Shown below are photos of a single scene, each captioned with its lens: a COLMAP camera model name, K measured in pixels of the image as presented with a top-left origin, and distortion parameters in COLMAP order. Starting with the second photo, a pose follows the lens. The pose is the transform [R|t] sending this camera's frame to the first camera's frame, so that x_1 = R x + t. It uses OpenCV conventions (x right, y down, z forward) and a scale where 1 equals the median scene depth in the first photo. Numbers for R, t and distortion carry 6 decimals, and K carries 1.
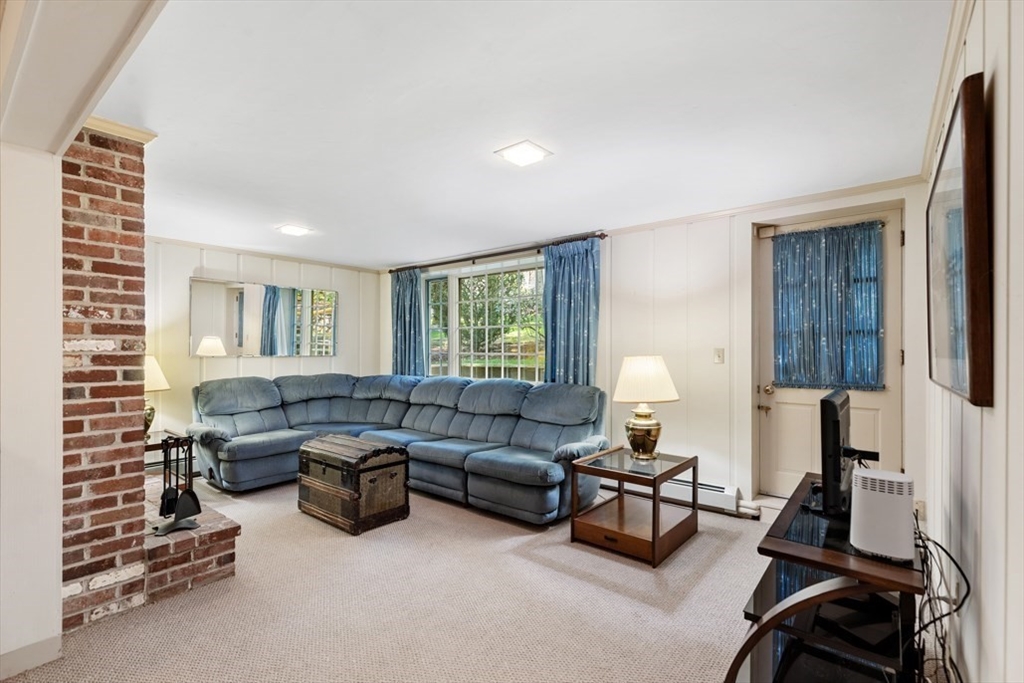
lens RADIAL K [[467.8, 0, 513.6], [0, 467.8, 345.5], [0, 0, 1]] dist [0.007275, -0.001368]
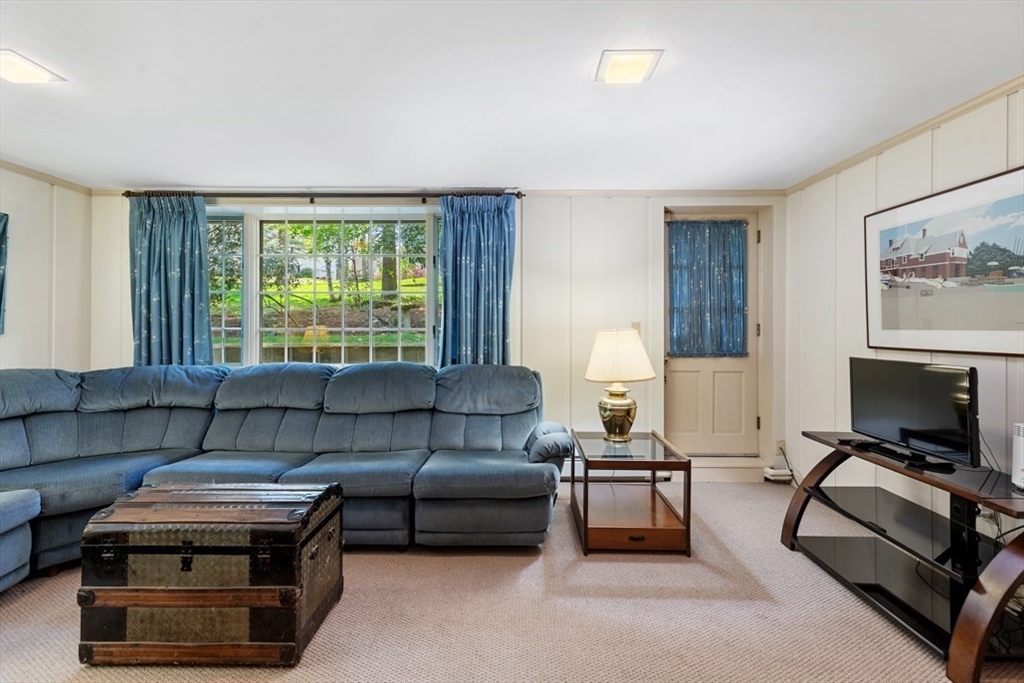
lens RADIAL K [[467.8, 0, 515.2], [0, 467.8, 317.6], [0, 0, 1]] dist [0.007275, -0.001368]
pose [[0.780414, 0.009127, 0.625197, -0.434423], [-0.005615, 0.999955, -0.007590, 0.004889], [-0.625238, 0.002413, 0.780430, 0.376011]]
